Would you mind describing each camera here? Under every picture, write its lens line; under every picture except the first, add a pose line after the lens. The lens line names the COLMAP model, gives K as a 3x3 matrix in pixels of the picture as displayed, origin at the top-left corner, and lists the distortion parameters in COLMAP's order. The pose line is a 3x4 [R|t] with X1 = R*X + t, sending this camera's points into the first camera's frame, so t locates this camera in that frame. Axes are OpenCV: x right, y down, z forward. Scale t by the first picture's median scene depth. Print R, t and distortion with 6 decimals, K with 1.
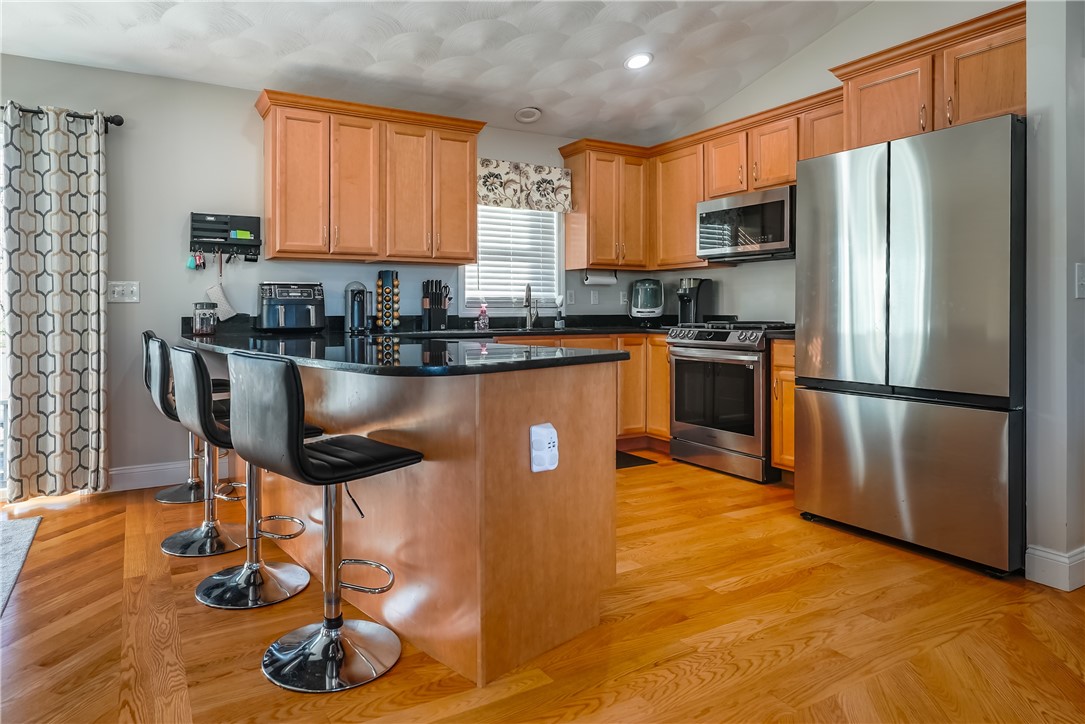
lens RADIAL K [[591.6, 0, 540.7], [0, 591.6, 314.2], [0, 0, 1]] dist [-0.002426, -0.000554]
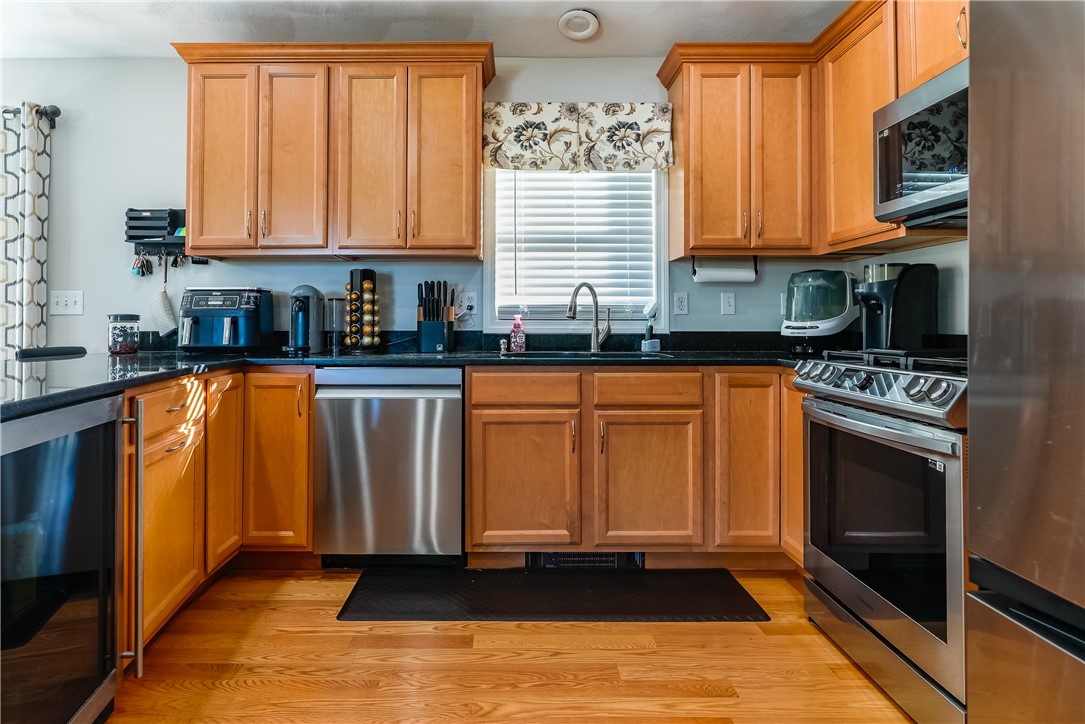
lens RADIAL K [[591.6, 0, 540.7], [0, 591.6, 314.2], [0, 0, 1]] dist [-0.002426, -0.000554]
pose [[0.873664, -0.005925, -0.486494, 0.247898], [-0.004456, 0.999786, -0.020180, -0.003992], [0.486510, 0.019798, 0.873451, 0.399723]]
